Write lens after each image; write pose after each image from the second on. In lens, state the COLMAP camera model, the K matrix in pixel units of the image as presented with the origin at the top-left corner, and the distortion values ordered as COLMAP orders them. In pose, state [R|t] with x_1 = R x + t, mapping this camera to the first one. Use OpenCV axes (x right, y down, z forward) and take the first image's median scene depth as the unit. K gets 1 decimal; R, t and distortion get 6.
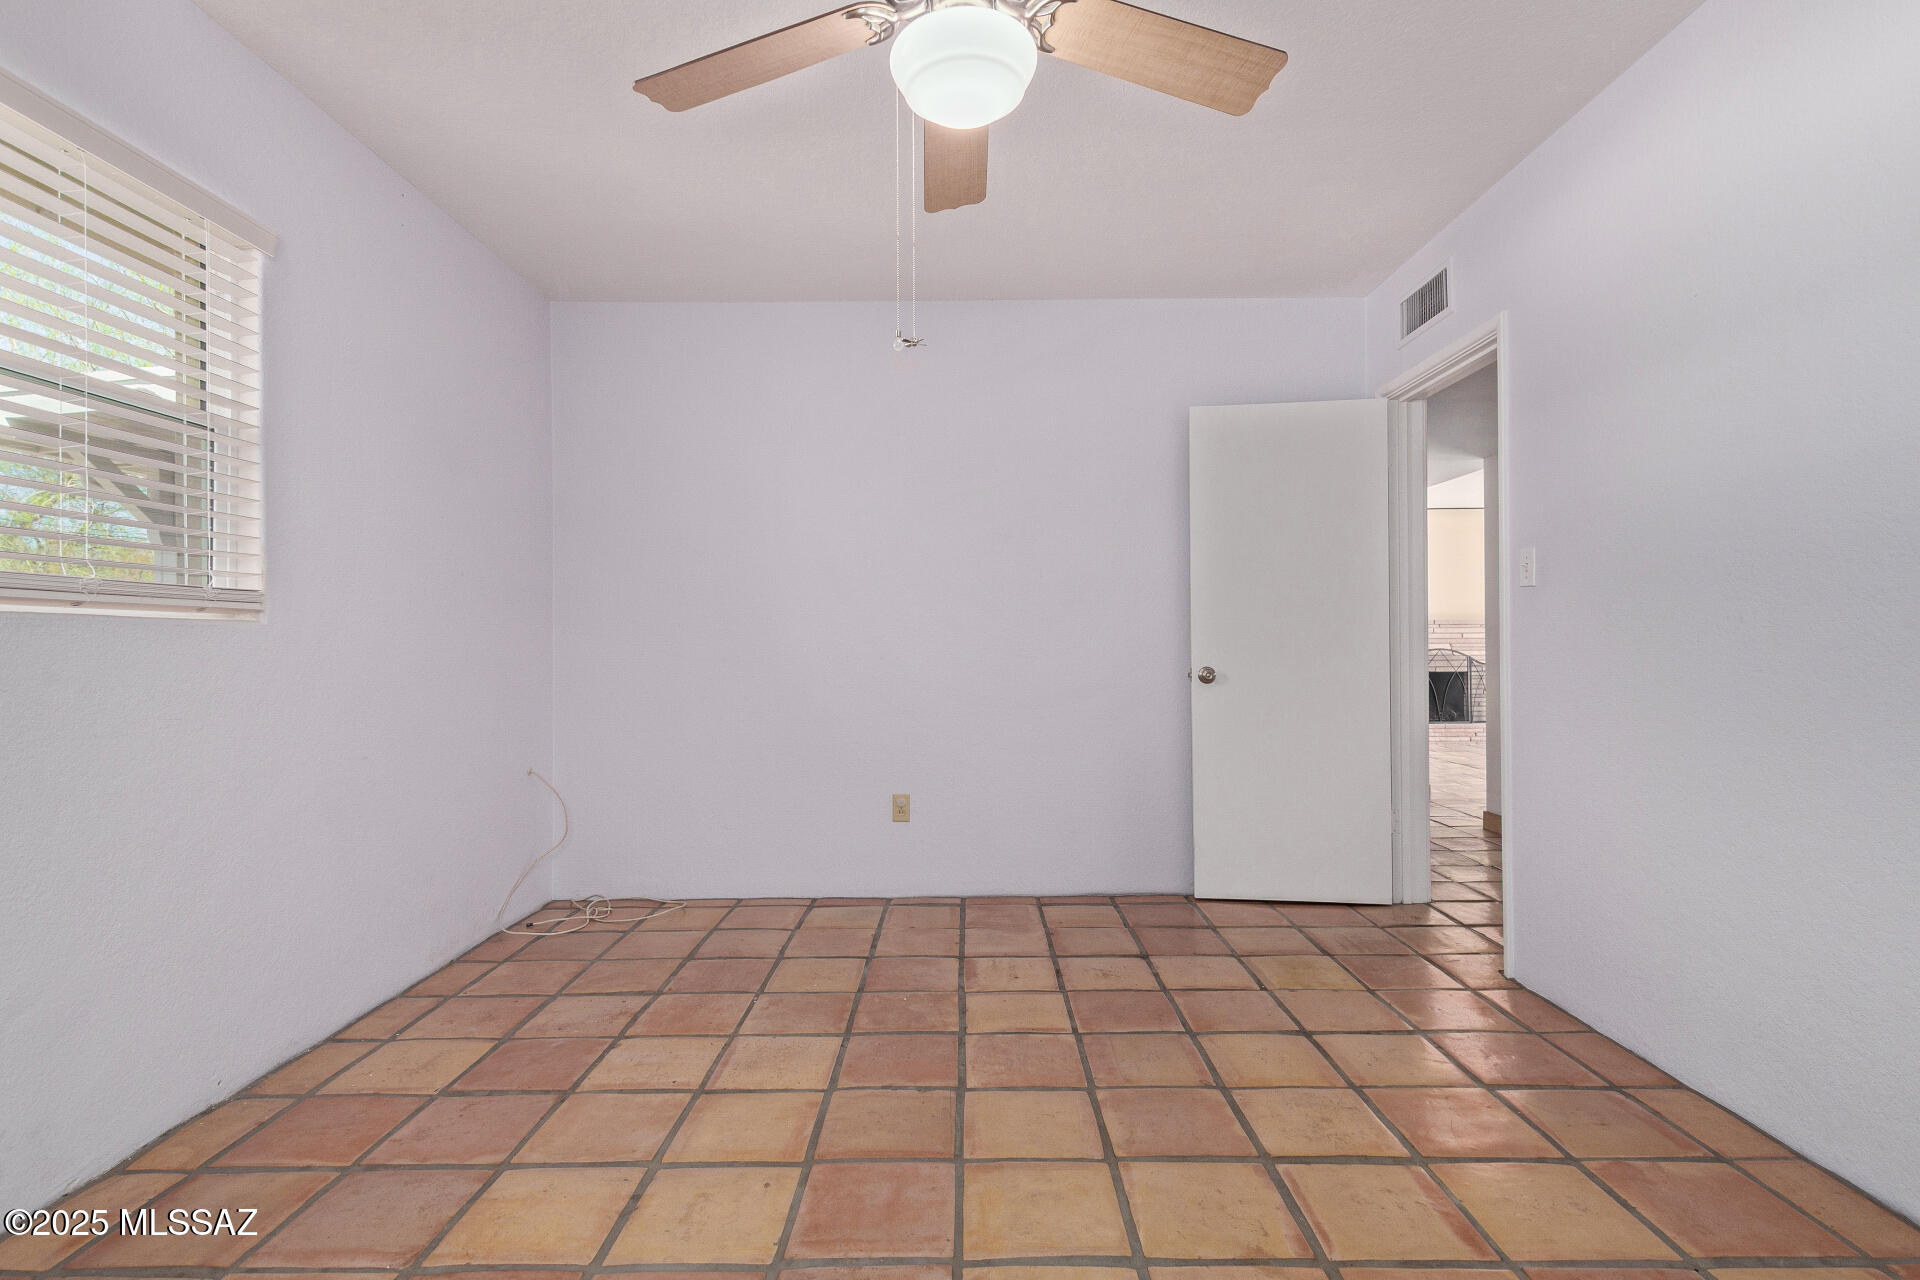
lens RADIAL K [[913.4, 0, 964.9], [0, 913.4, 642.6], [0, 0, 1]] dist [0.009870, -0.003713]
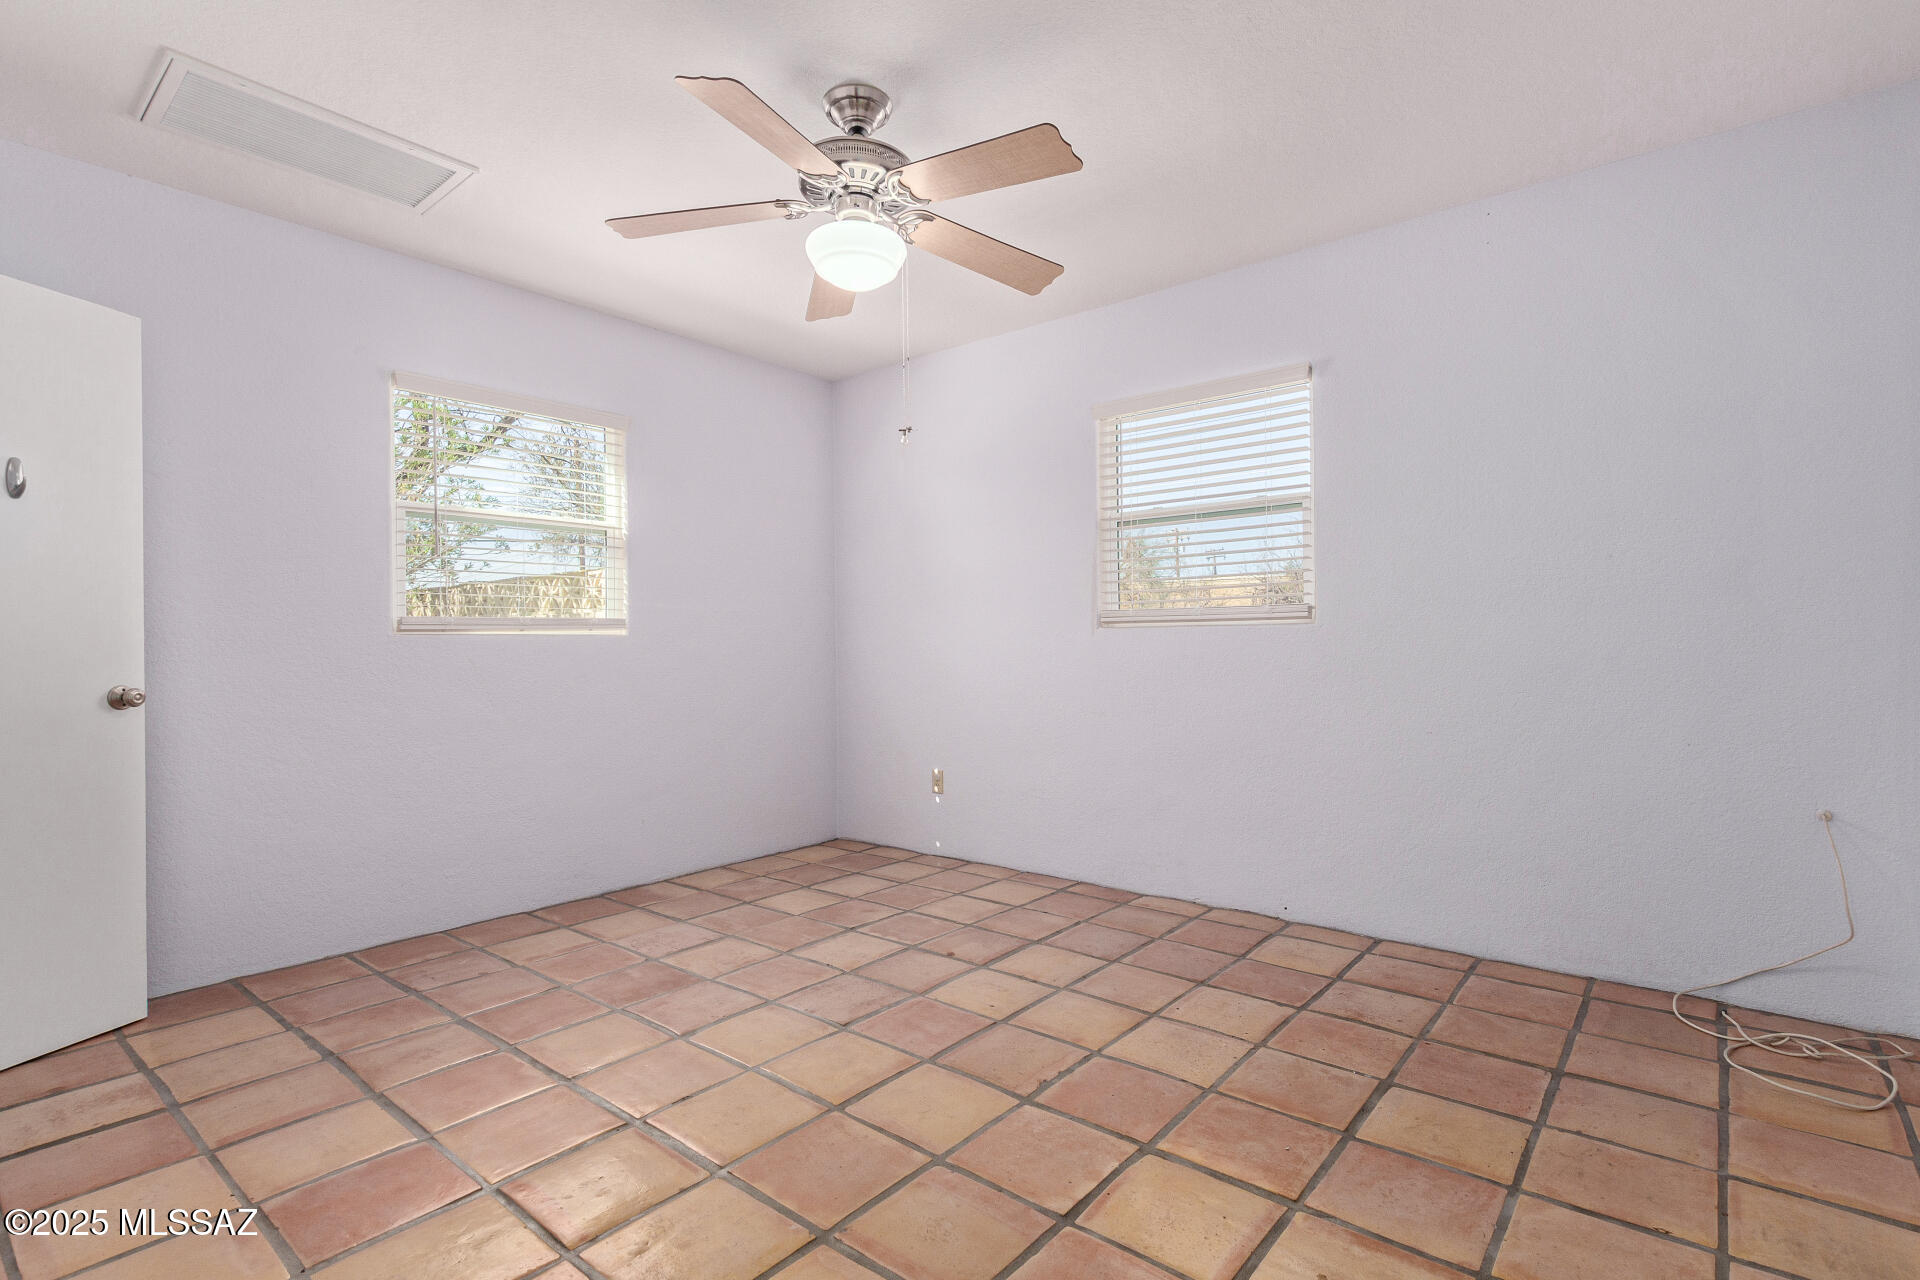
lens RADIAL K [[913.4, 0, 964.9], [0, 913.4, 642.6], [0, 0, 1]] dist [0.009870, -0.003713]
pose [[-0.633956, 0.011807, -0.773279, 0.799496], [0.017178, 0.999852, 0.001184, -0.002715], [0.773178, -0.012532, -0.634065, 1.600283]]
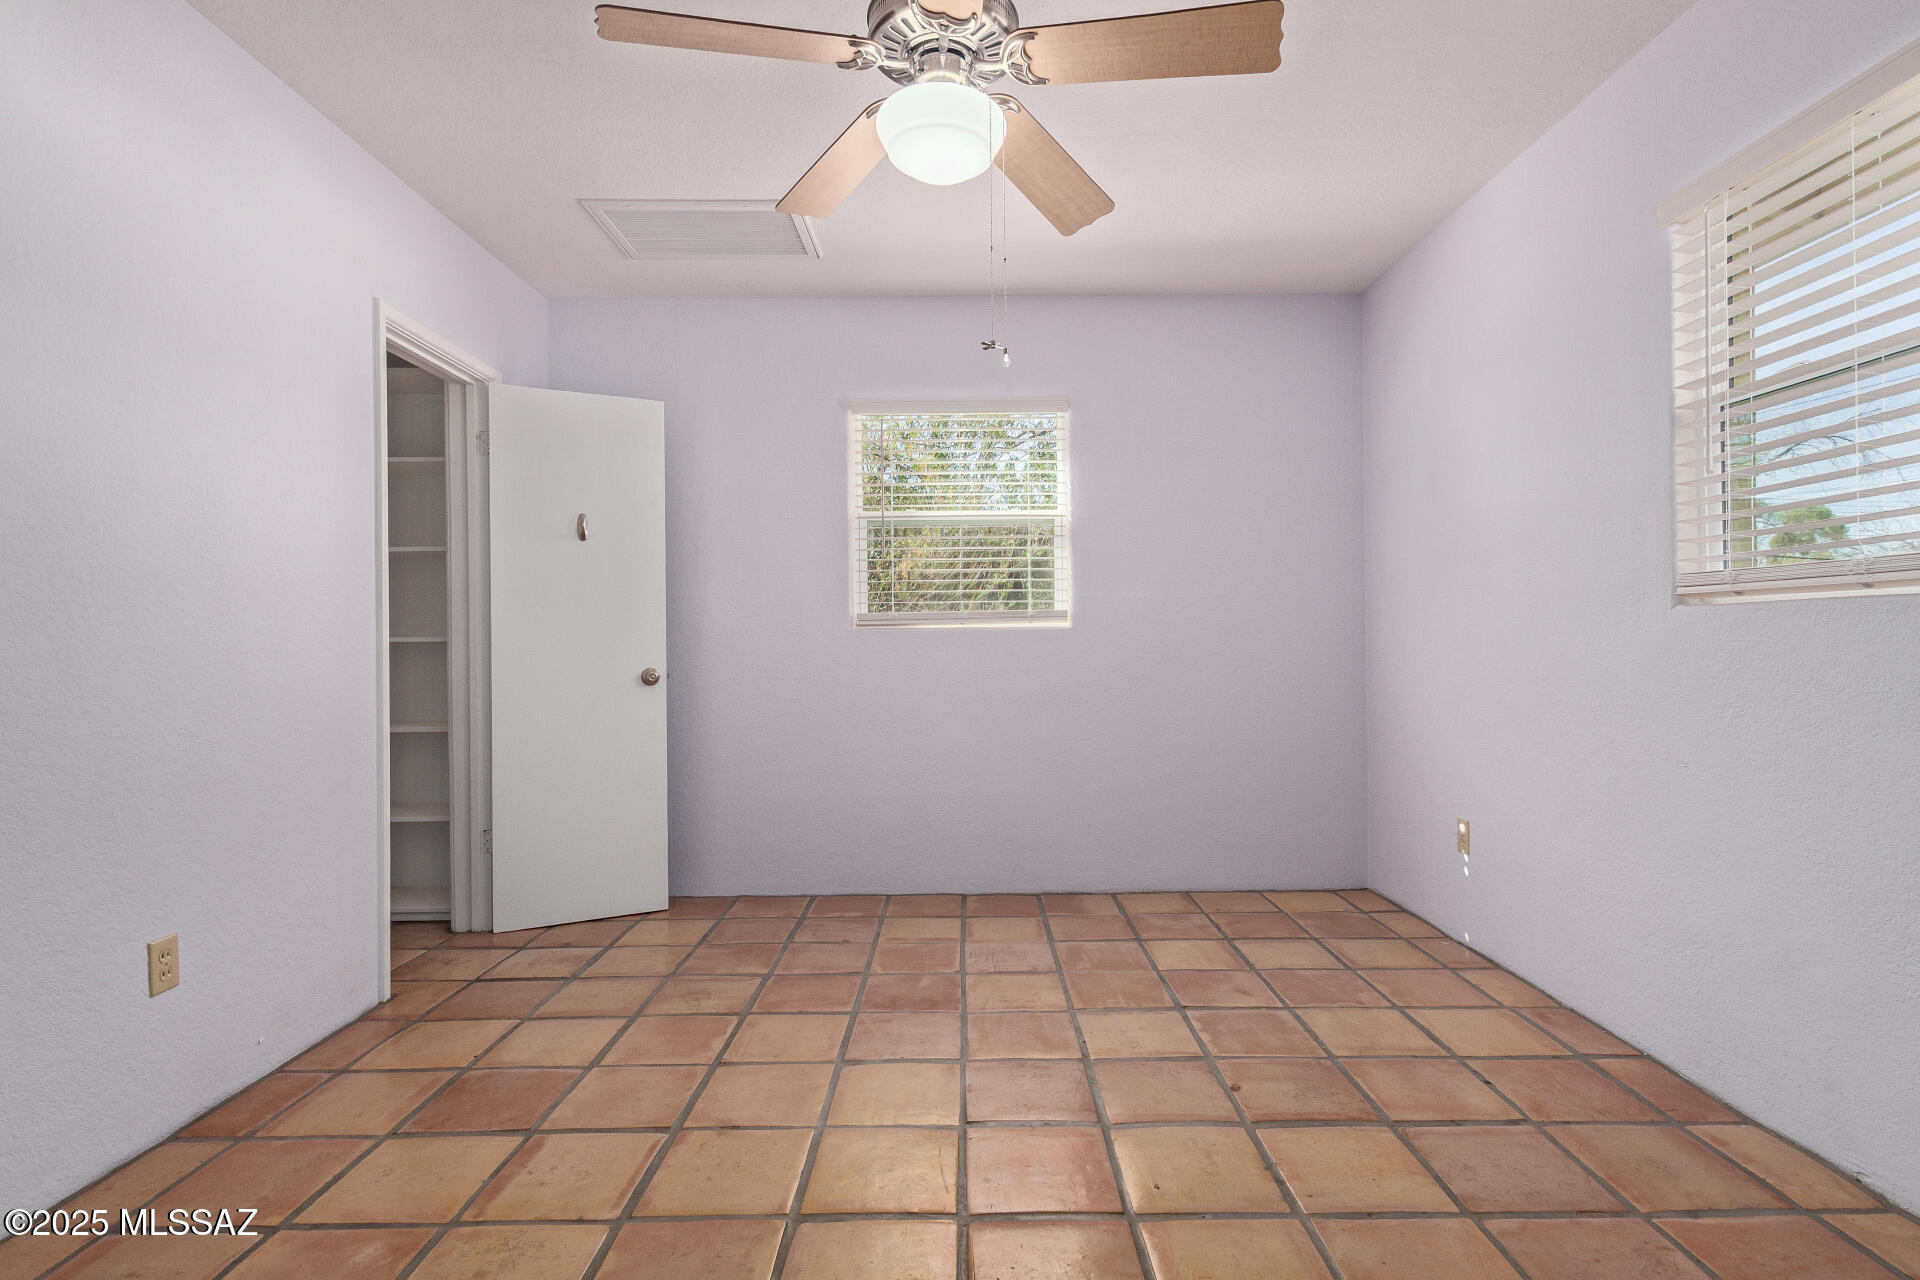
lens RADIAL K [[913.4, 0, 964.9], [0, 913.4, 642.6], [0, 0, 1]] dist [0.009870, -0.003713]
pose [[-0.999856, 0.016713, -0.003054, -0.013239], [0.016722, 0.999856, -0.003005, 0.004309], [0.003004, -0.003055, -0.999991, 1.657609]]
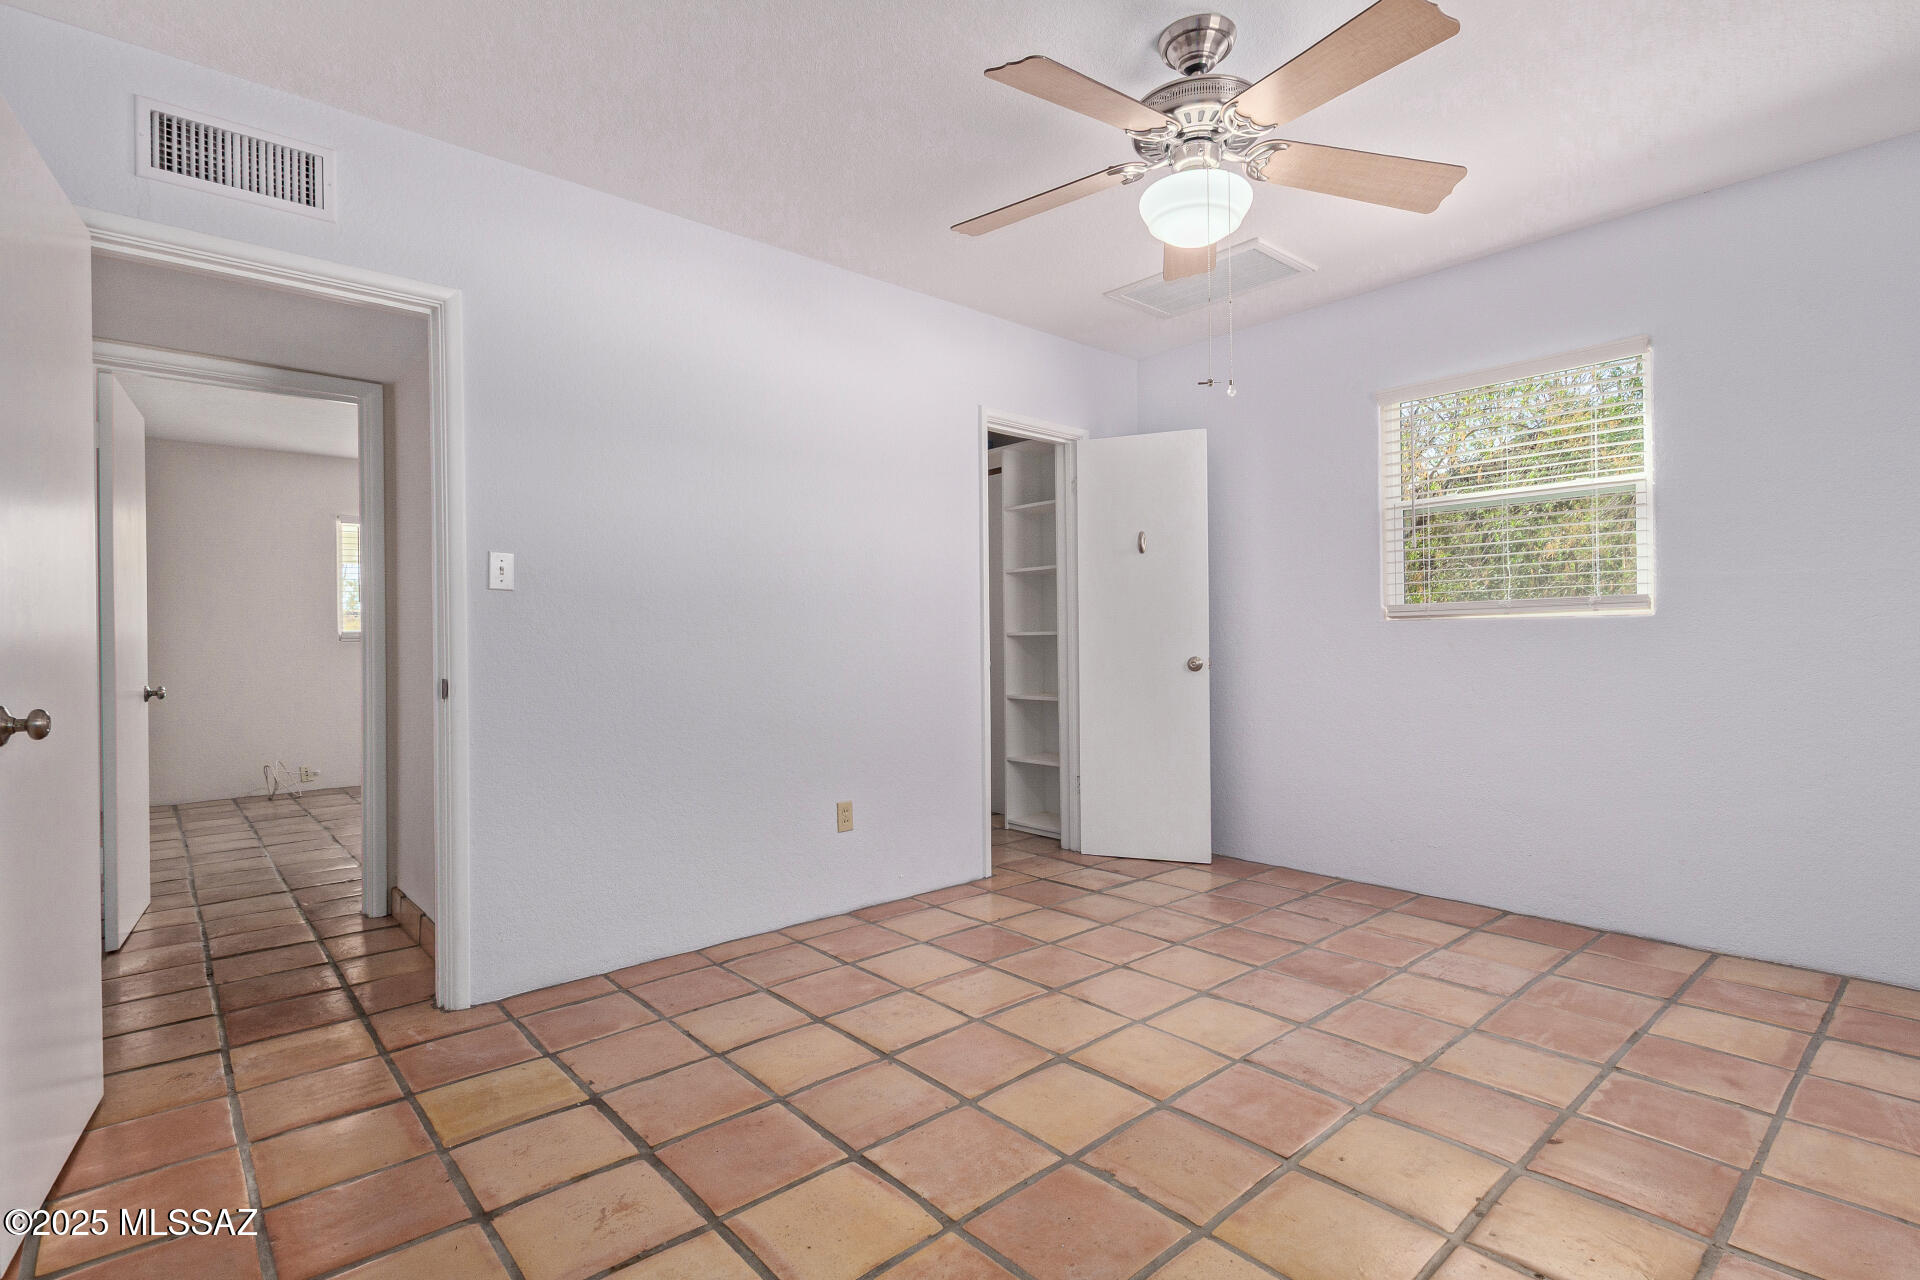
lens RADIAL K [[913.4, 0, 964.9], [0, 913.4, 642.6], [0, 0, 1]] dist [0.009870, -0.003713]
pose [[-0.665085, 0.012597, 0.746661, -0.593527], [0.013655, 0.999896, -0.004706, 0.008159], [-0.746642, 0.007066, -0.665188, 1.666539]]
